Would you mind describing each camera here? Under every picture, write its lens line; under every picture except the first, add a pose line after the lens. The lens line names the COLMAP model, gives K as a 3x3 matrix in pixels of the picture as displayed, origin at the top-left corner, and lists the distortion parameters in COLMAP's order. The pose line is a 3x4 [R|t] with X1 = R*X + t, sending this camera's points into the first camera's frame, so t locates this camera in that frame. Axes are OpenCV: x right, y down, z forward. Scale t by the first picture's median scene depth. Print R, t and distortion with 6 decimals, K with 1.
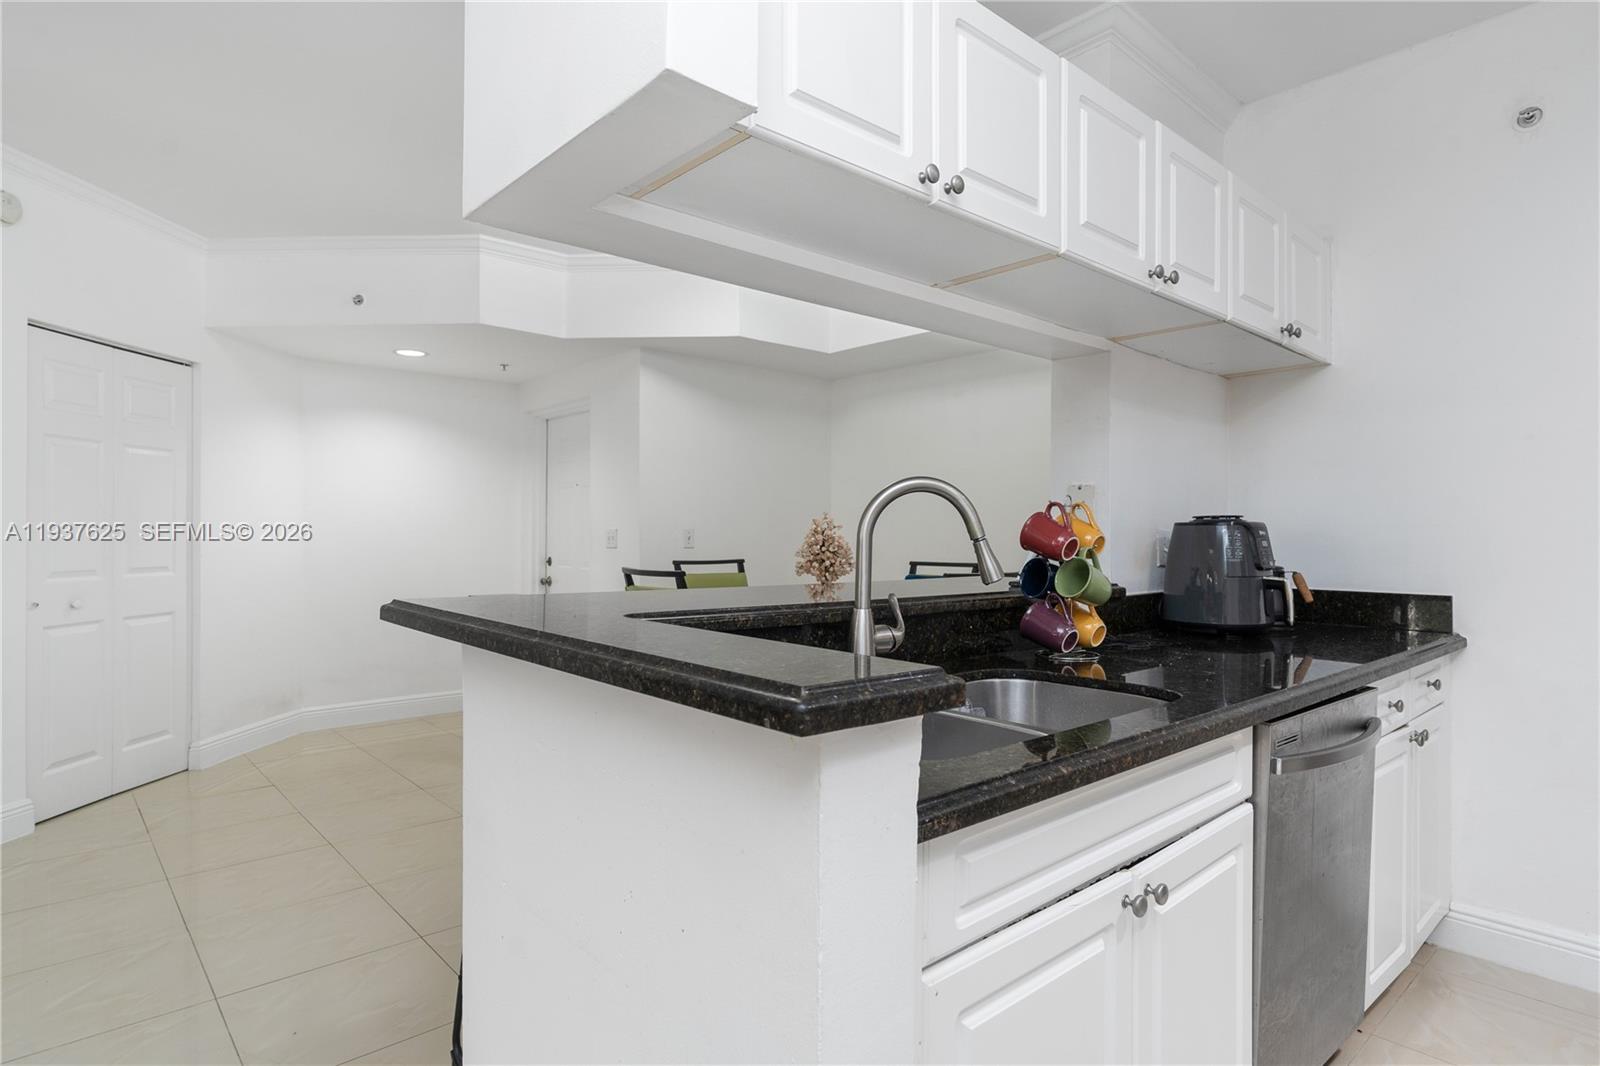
lens RADIAL K [[862.8, 0, 802.7], [0, 862.8, 527.2], [0, 0, 1]] dist [0.000477, 0.002096]
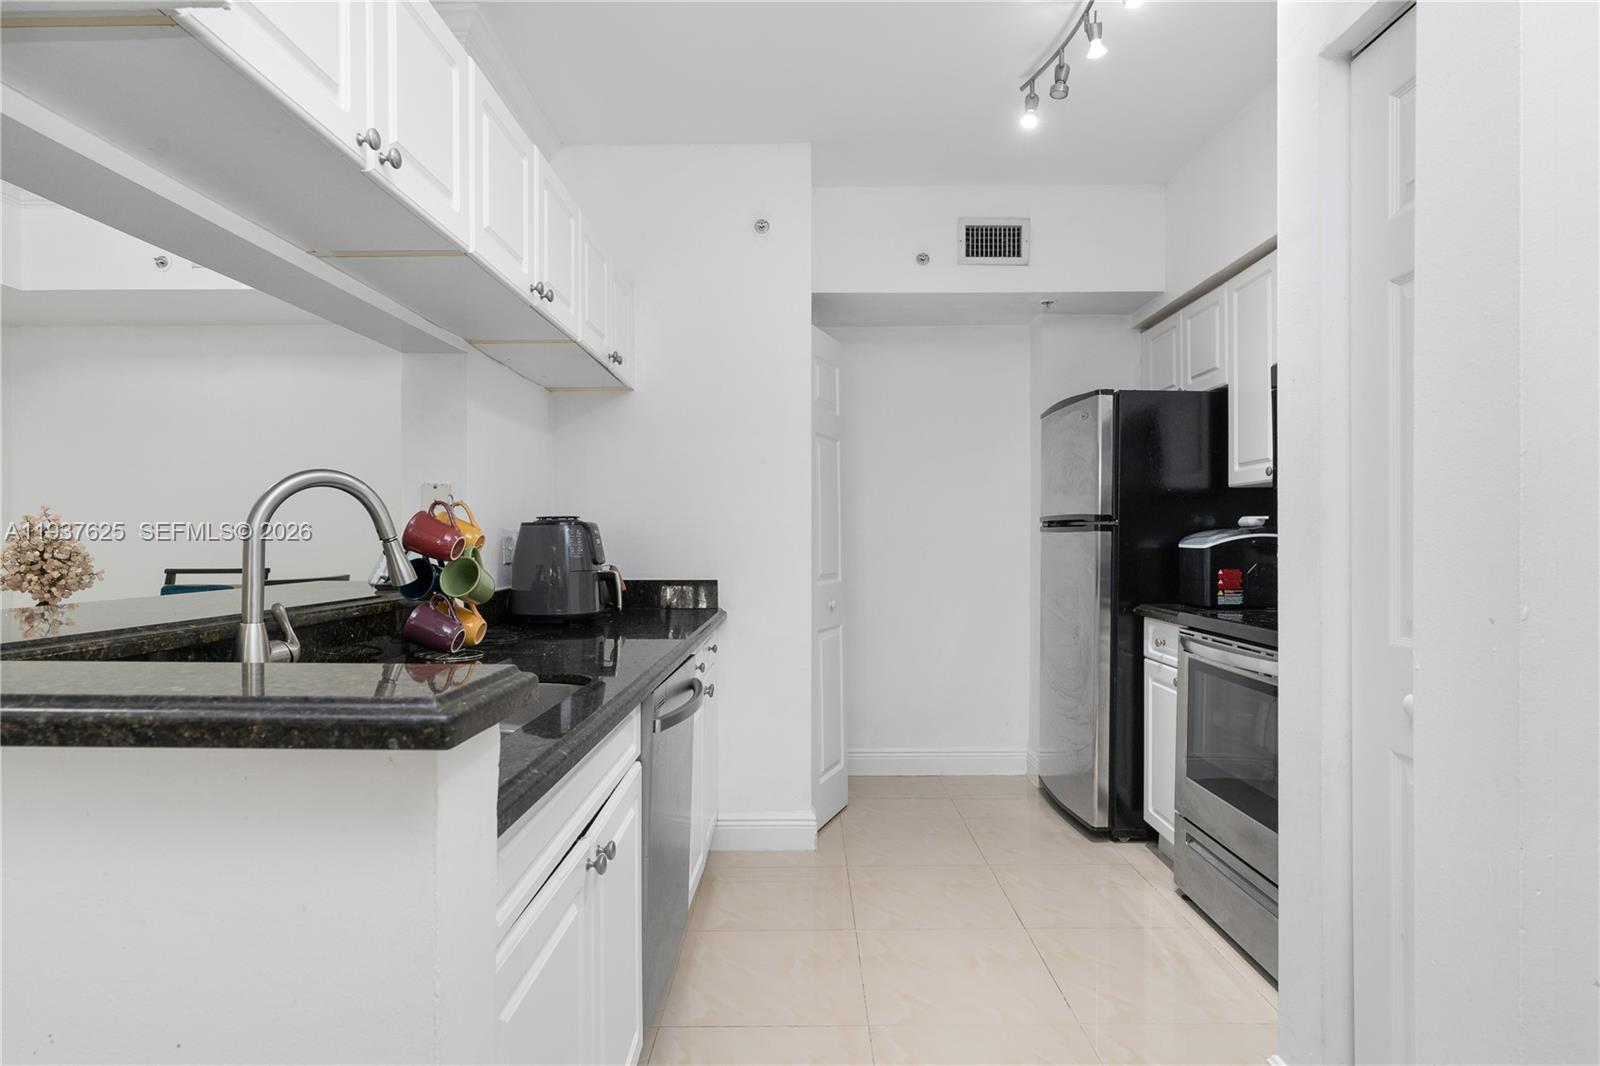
lens RADIAL K [[842.0, 0, 830.0], [0, 842.0, 535.4], [0, 0, 1]] dist [-0.002279, 0.000248]
pose [[0.683390, -0.006359, 0.730026, -0.099989], [-0.000743, 0.999955, 0.009405, 0.000697], [-0.730053, -0.006969, 0.683355, 0.020659]]
